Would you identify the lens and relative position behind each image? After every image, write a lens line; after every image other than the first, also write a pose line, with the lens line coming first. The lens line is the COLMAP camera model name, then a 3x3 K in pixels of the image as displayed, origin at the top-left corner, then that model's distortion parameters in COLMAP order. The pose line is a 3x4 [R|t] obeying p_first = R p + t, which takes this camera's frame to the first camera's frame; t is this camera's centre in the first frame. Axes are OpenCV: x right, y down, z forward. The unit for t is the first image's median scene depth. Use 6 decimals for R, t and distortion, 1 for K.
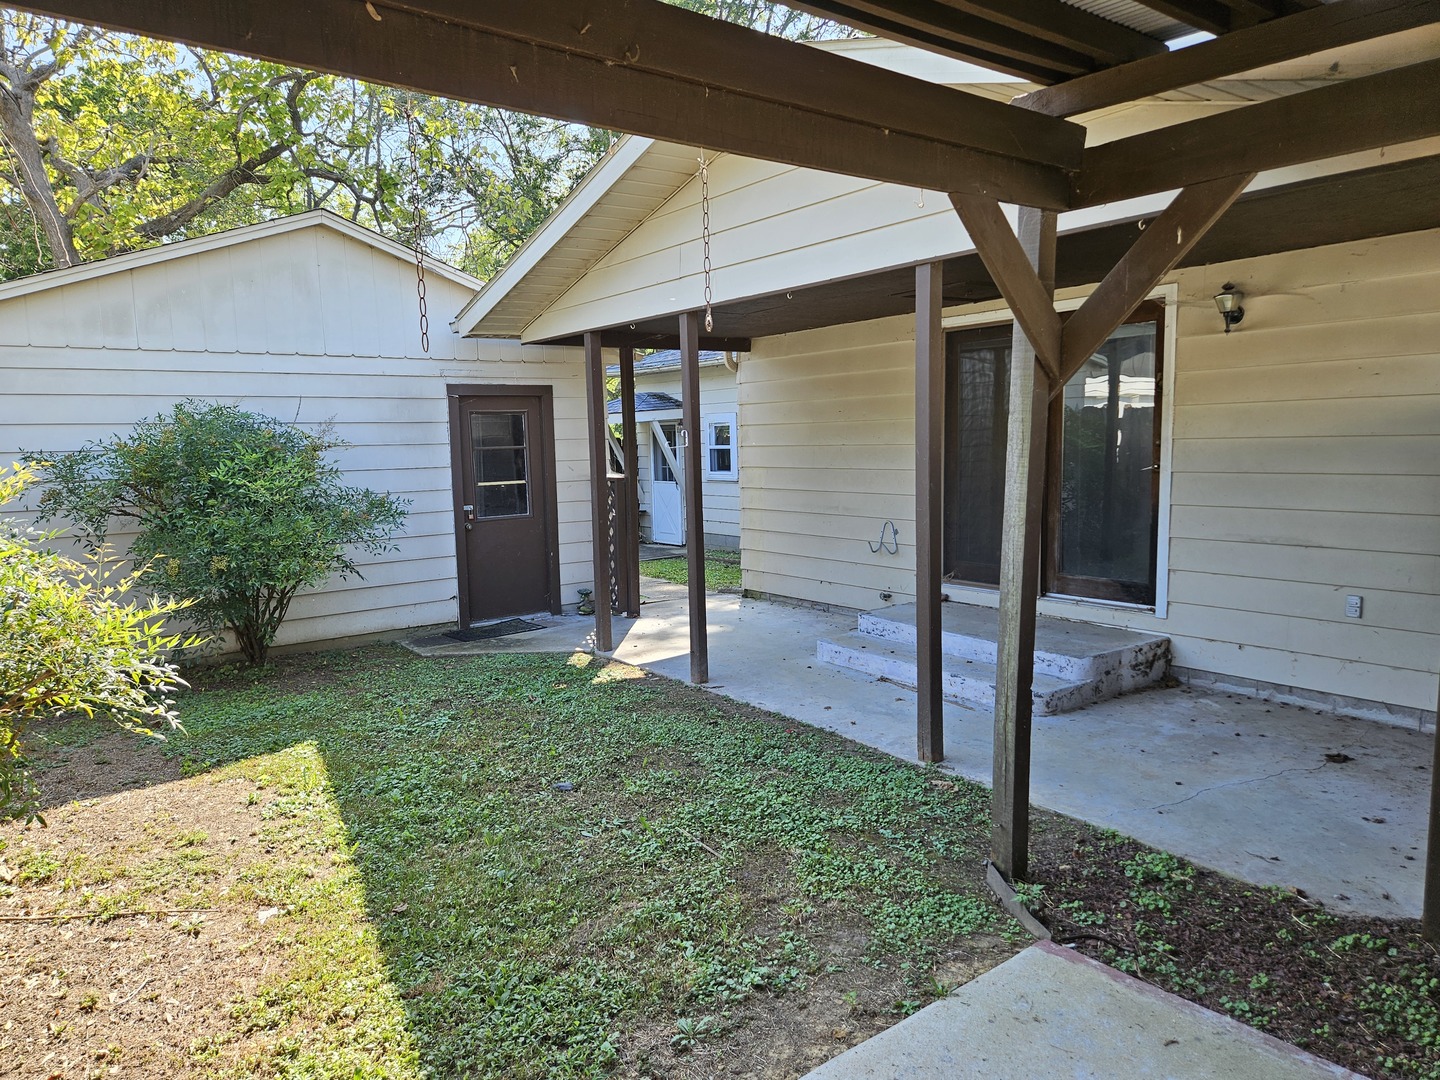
lens RADIAL K [[960.7, 0, 719.7], [0, 960.7, 542.0], [0, 0, 1]] dist [0.060475, -0.044253]
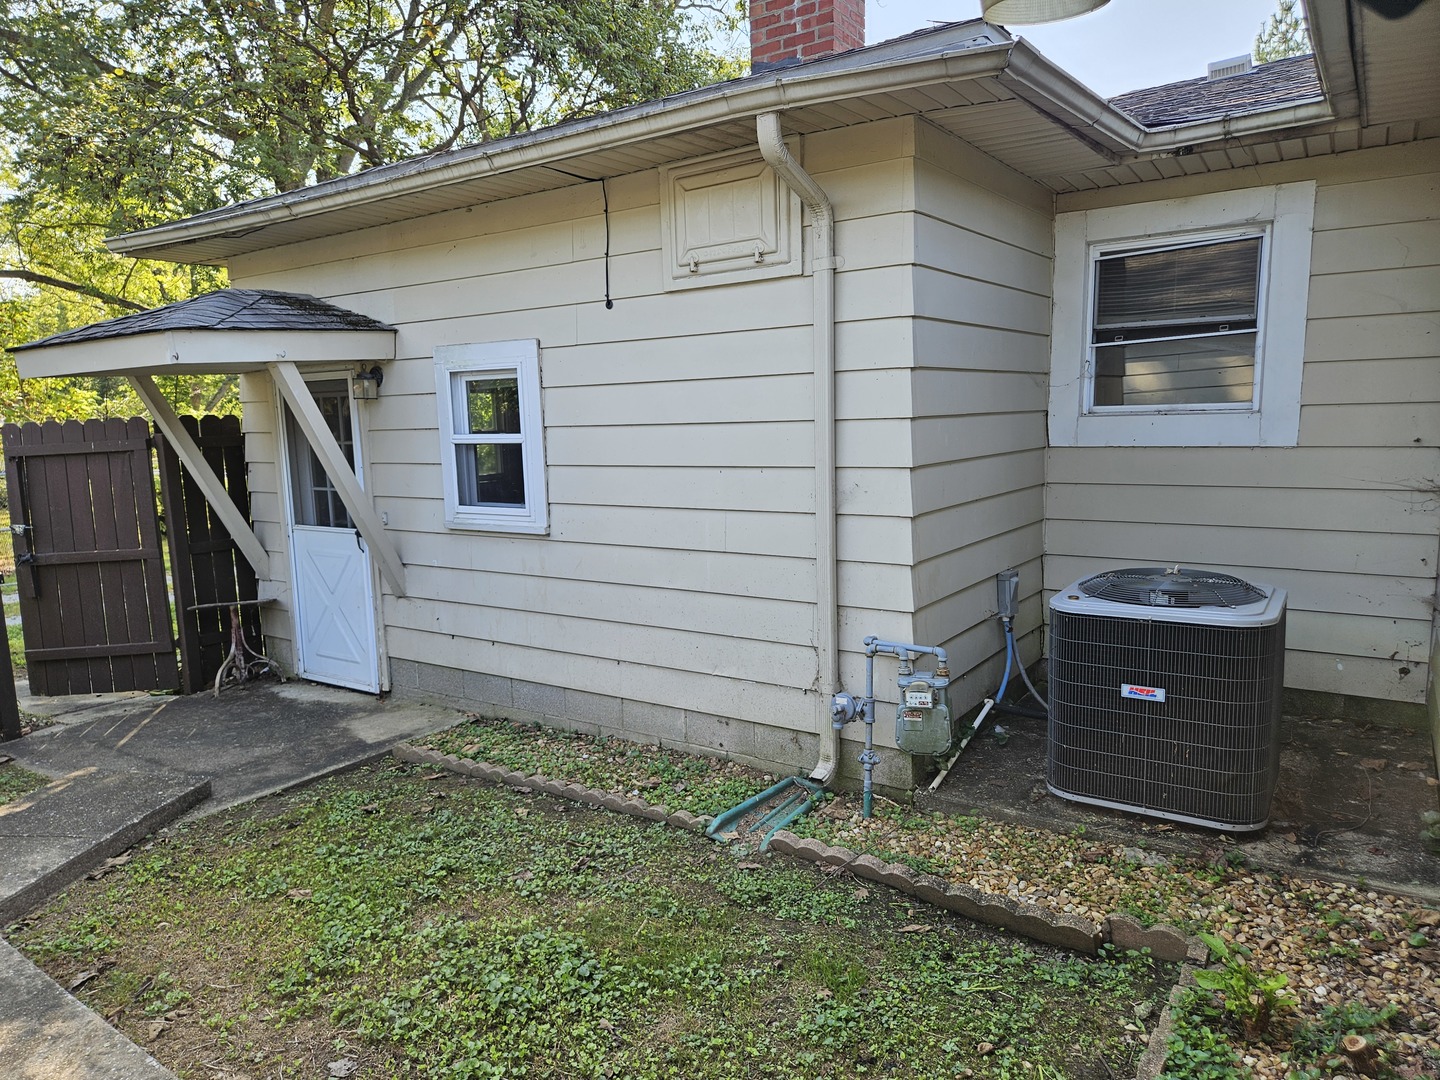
lens RADIAL K [[960.7, 0, 718.6], [0, 960.7, 543.3], [0, 0, 1]] dist [0.060475, -0.044253]
pose [[0.944711, -0.045925, 0.324673, -0.035866], [0.041791, 0.998932, 0.019699, -0.061002], [-0.325231, -0.005042, 0.945621, 0.610853]]
